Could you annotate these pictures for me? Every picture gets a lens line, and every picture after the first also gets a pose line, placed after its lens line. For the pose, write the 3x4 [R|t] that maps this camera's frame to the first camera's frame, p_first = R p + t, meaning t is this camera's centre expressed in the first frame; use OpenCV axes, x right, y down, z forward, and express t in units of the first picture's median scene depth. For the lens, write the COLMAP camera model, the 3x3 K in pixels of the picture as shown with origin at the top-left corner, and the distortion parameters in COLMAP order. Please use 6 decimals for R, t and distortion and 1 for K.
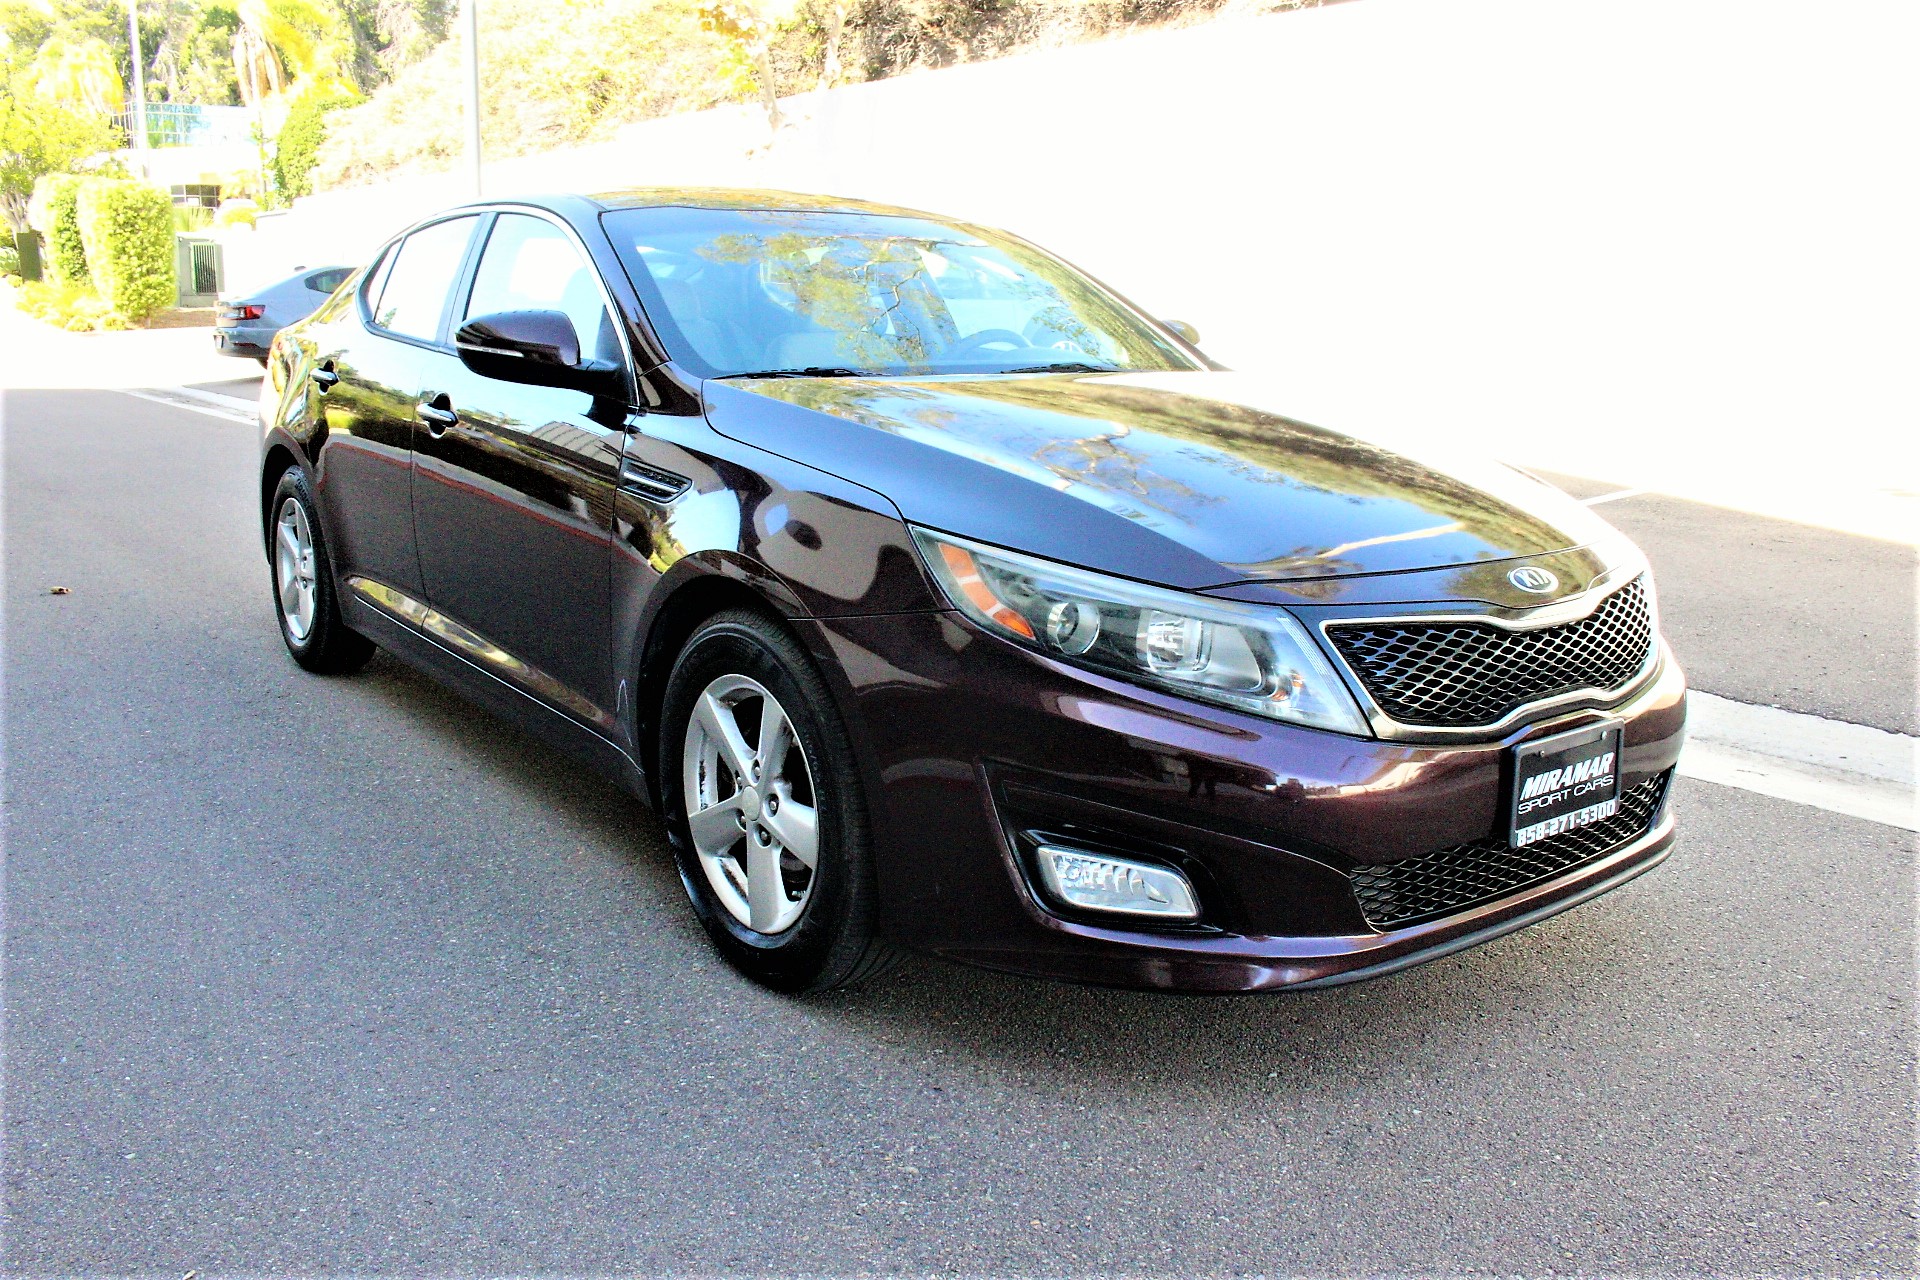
lens RADIAL K [[1611.6, 0, 942.7], [0, 1611.6, 645.4], [0, 0, 1]] dist [-0.155165, 0.143686]
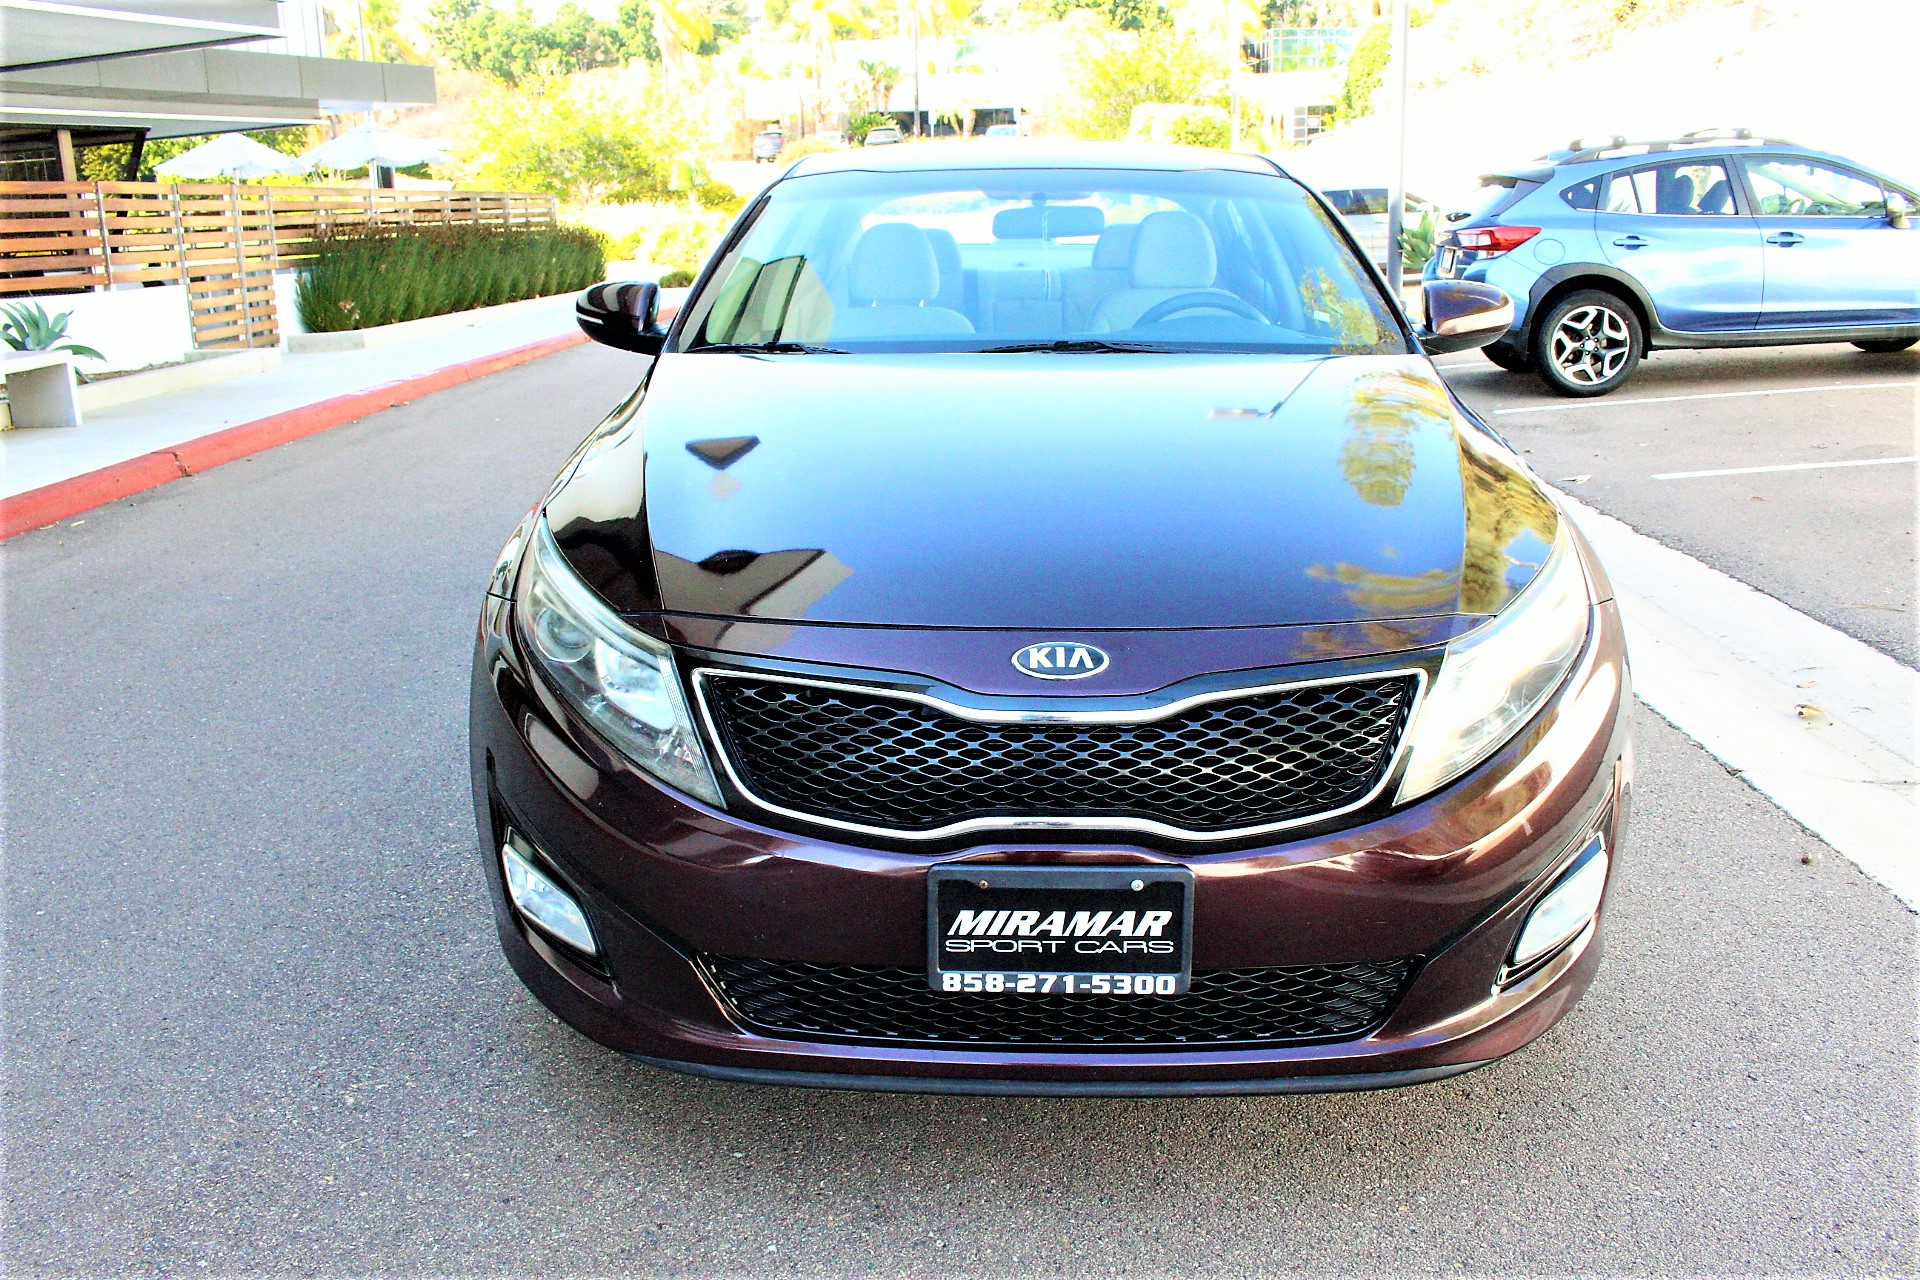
lens RADIAL K [[1611.6, 0, 942.7], [0, 1611.6, 645.4], [0, 0, 1]] dist [-0.155165, 0.143686]
pose [[0.767171, 0.149089, -0.623876, 0.785479], [-0.116489, 0.988823, 0.093057, -0.110577], [0.630777, 0.001284, 0.775963, 0.353945]]
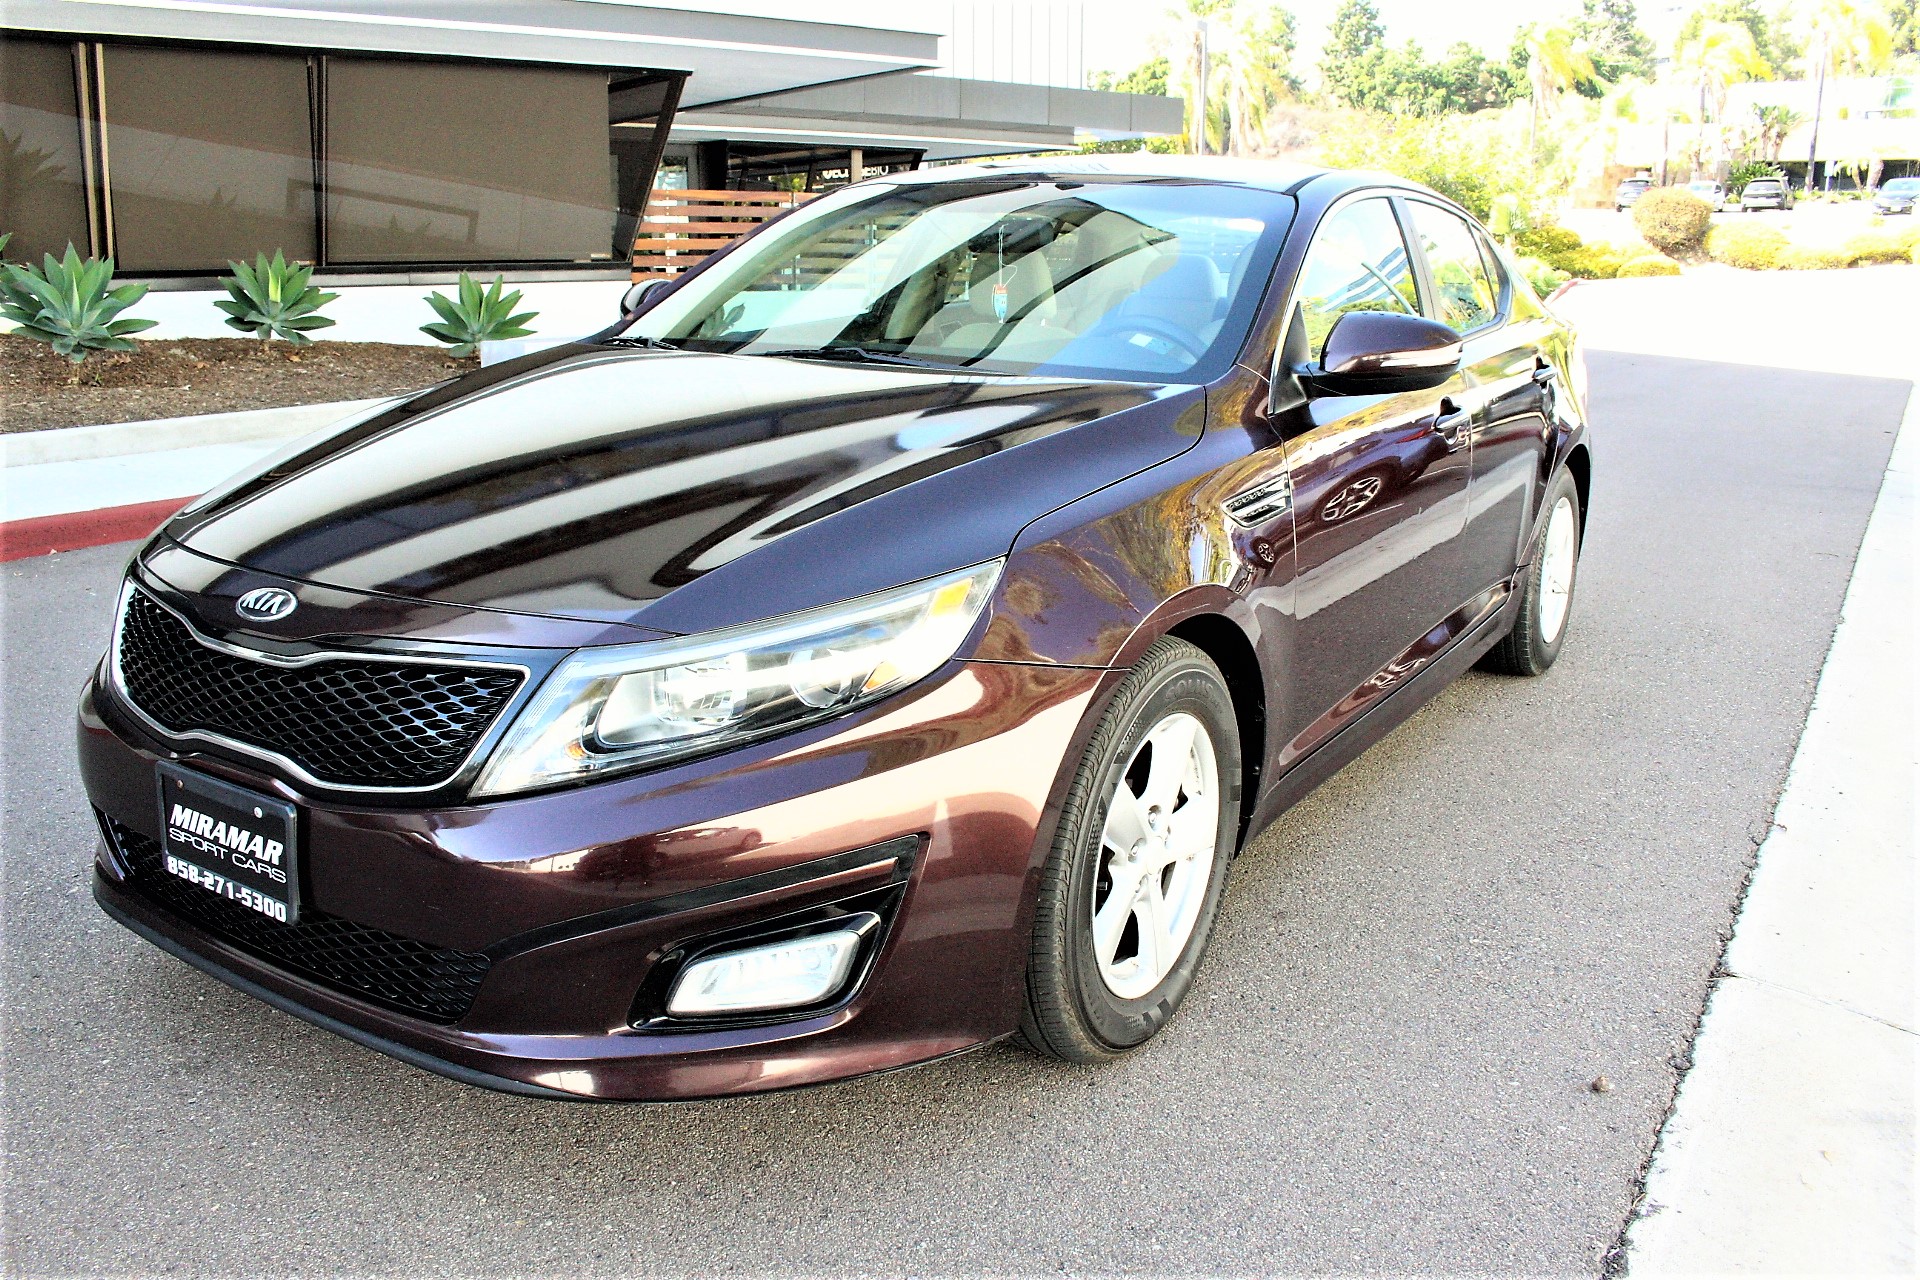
lens RADIAL K [[1611.6, 0, 942.7], [0, 1611.6, 645.4], [0, 0, 1]] dist [-0.155165, 0.143686]
pose [[0.331397, 0.224771, -0.916326, 1.232288], [-0.216307, 0.963440, 0.158098, -0.224905], [0.918361, 0.145815, 0.367901, 0.992103]]
